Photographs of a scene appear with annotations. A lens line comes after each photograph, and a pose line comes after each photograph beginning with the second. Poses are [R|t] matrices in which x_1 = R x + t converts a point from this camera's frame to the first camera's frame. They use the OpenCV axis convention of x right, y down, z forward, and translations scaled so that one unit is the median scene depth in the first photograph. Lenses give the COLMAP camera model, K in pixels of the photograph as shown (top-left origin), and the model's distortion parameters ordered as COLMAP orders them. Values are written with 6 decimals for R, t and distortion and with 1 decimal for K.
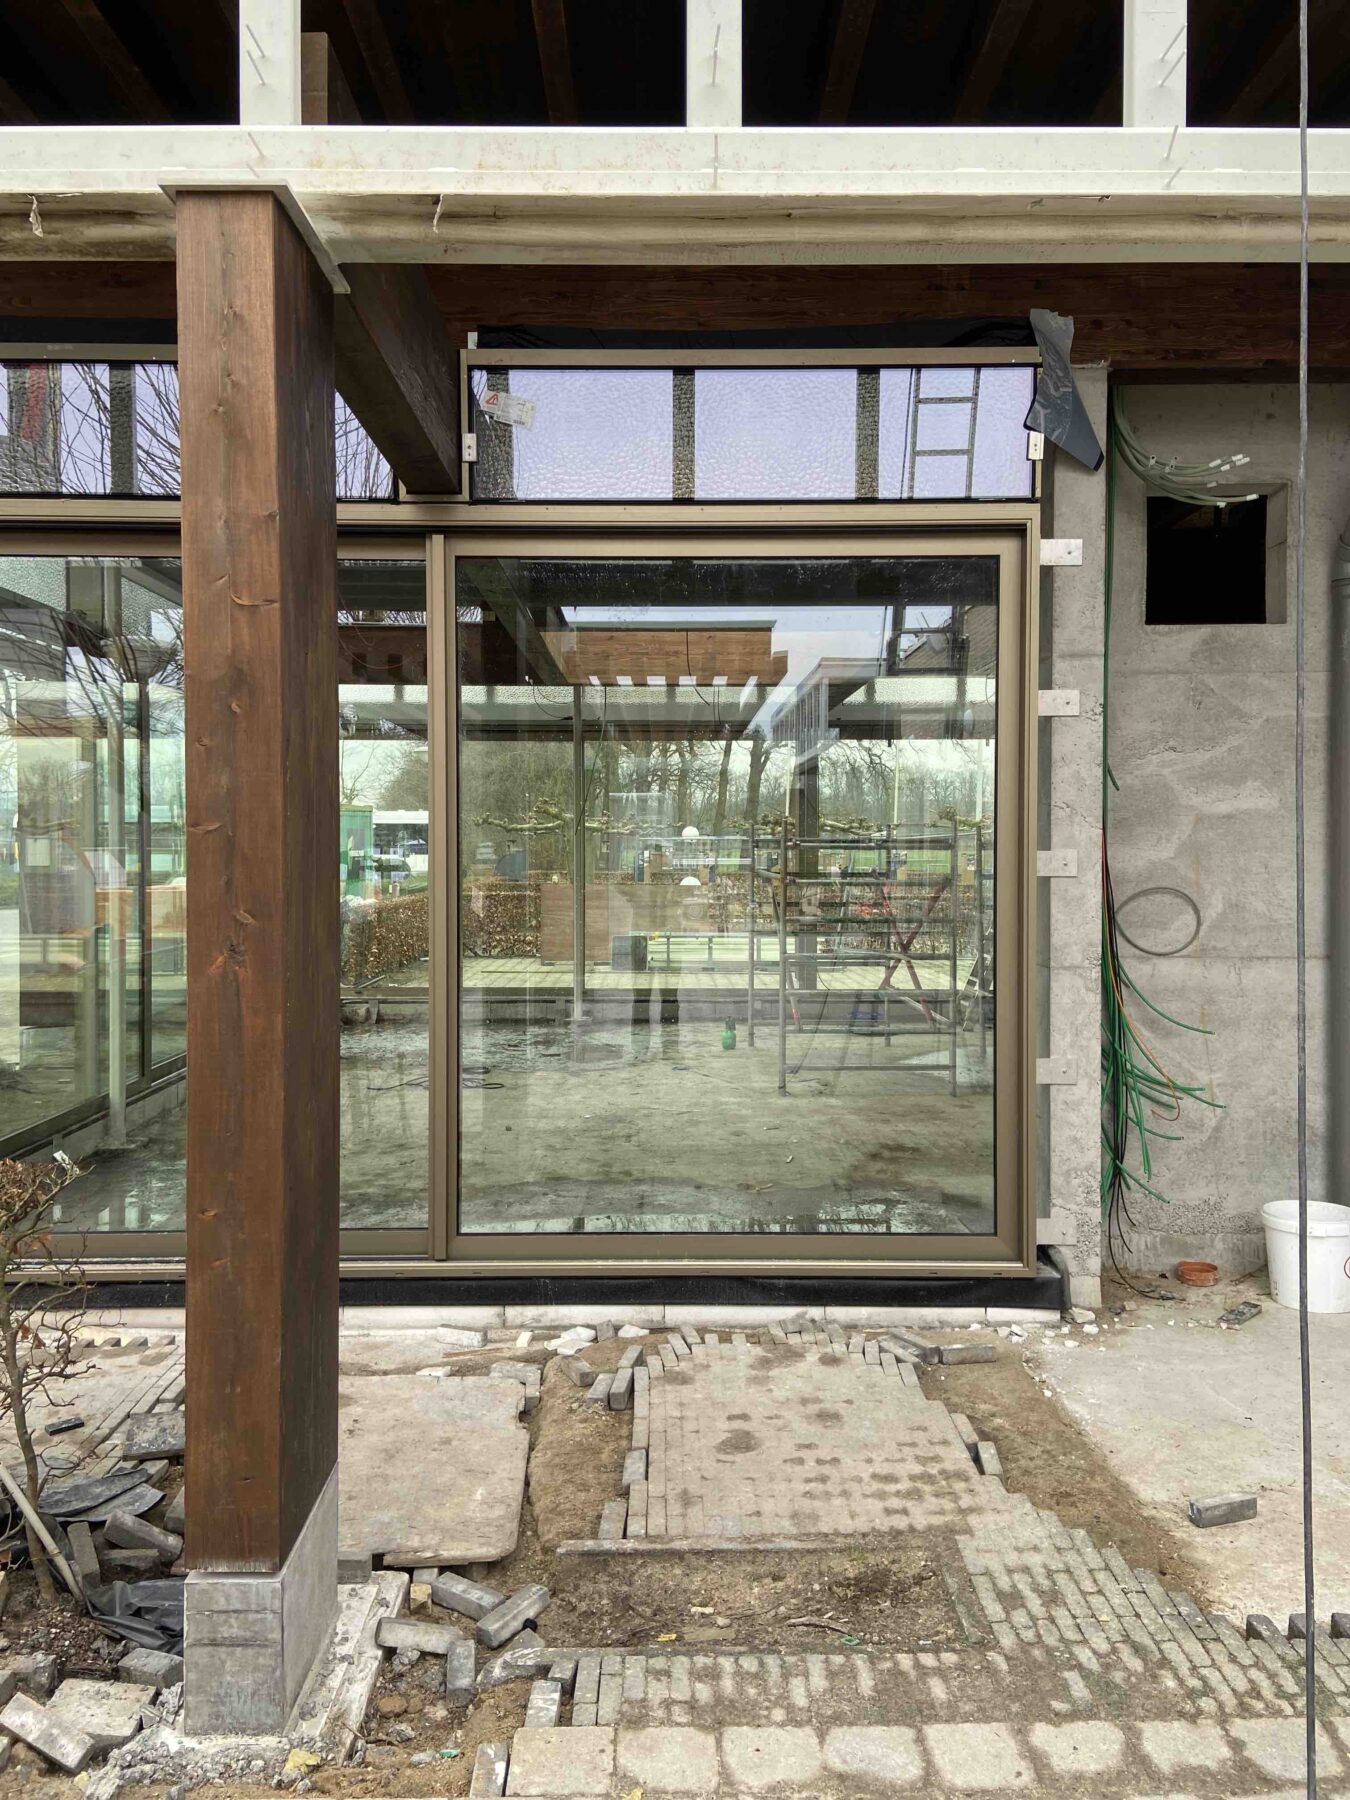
lens RADIAL K [[1375.8, 0, 670.7], [0, 1375.8, 898.1], [0, 0, 1]] dist [0.002409, 0.000315]
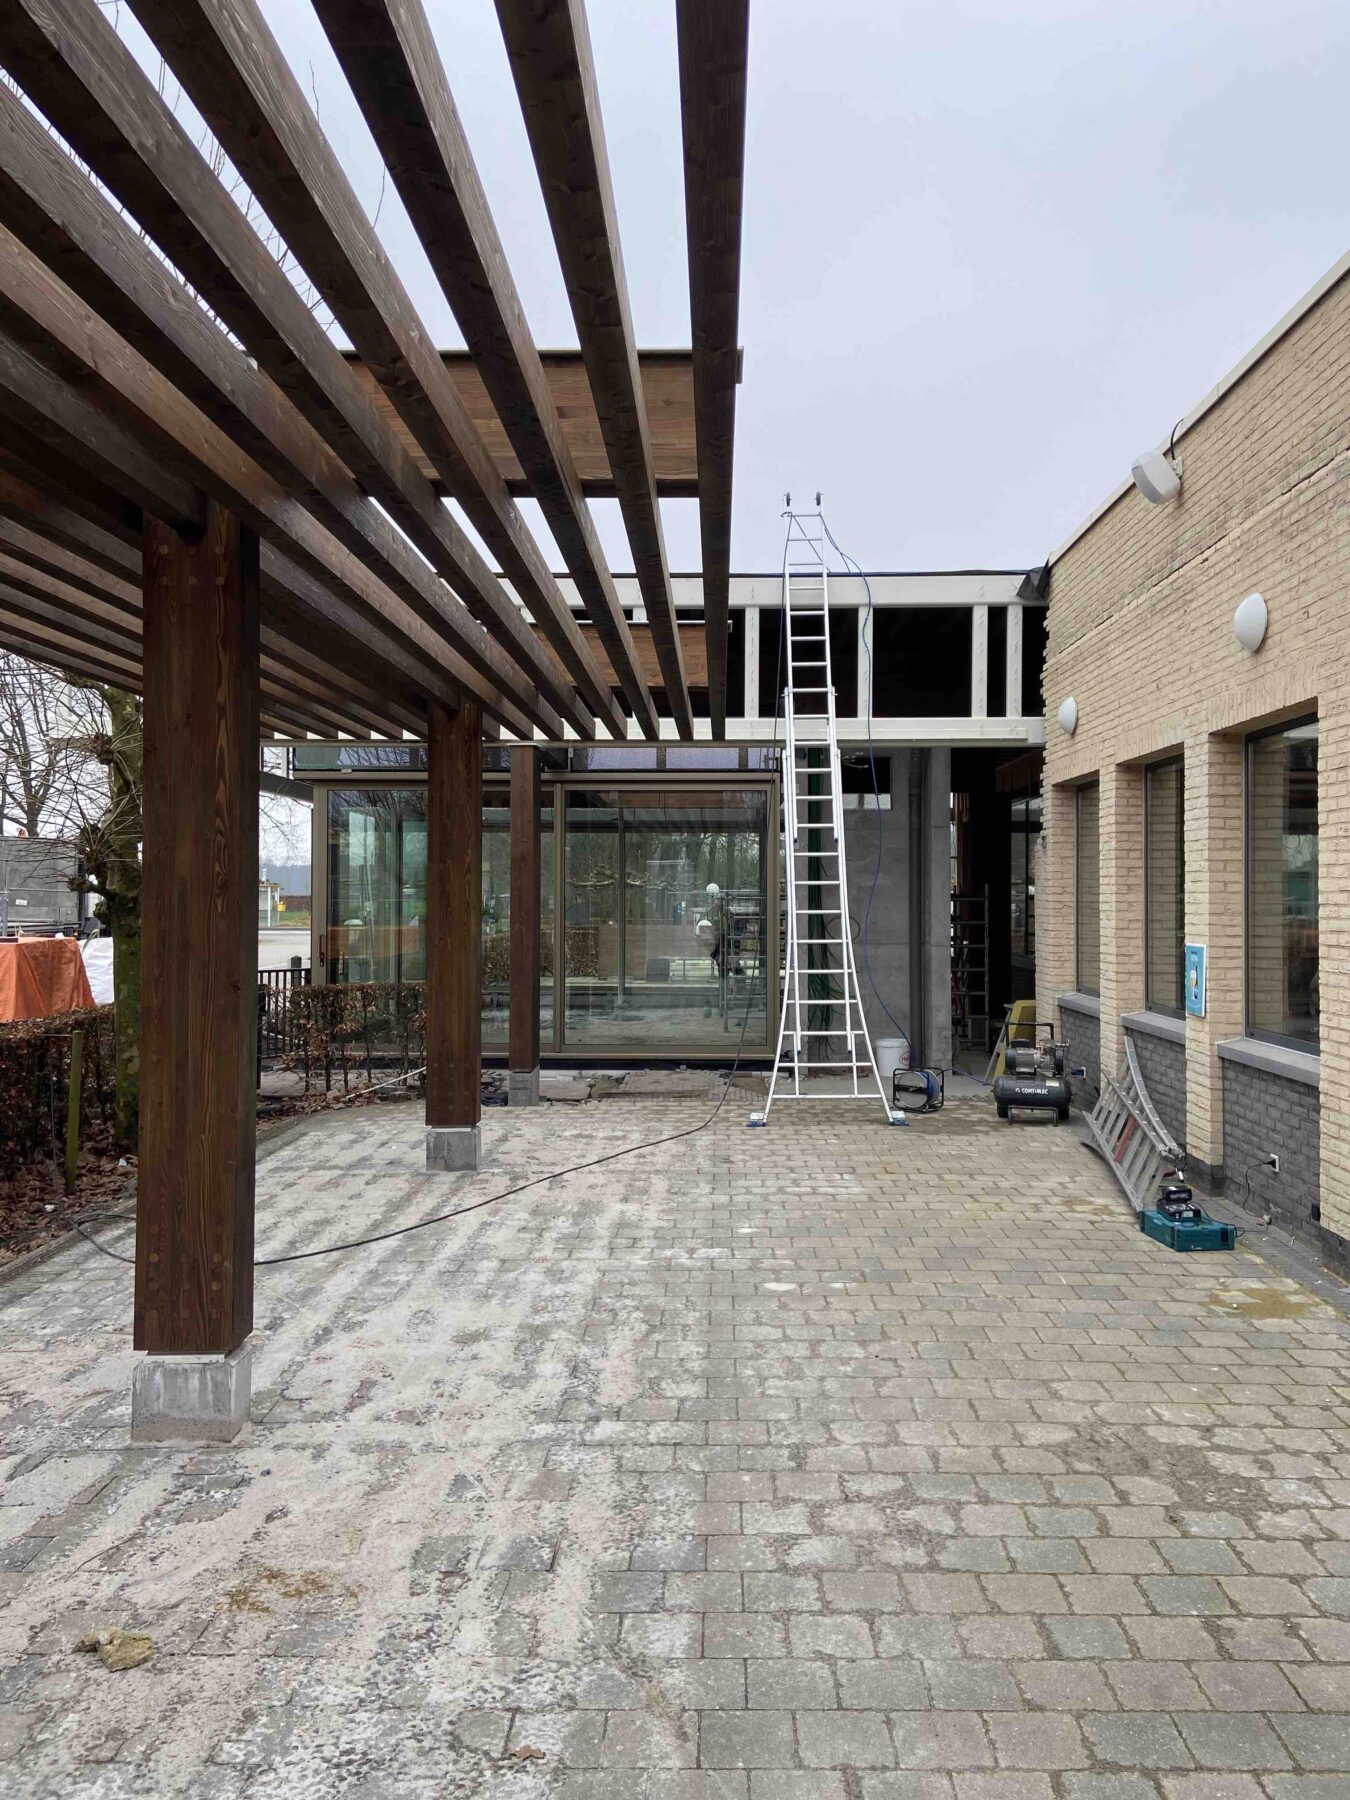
lens RADIAL K [[1375.8, 0, 677.4], [0, 1375.8, 899.0], [0, 0, 1]] dist [0.002409, 0.000315]
pose [[0.999247, 0.000213, -0.038796, 0.062073], [-0.001620, 0.999342, -0.036247, 0.020802], [0.038763, 0.036283, 0.998589, -0.615474]]
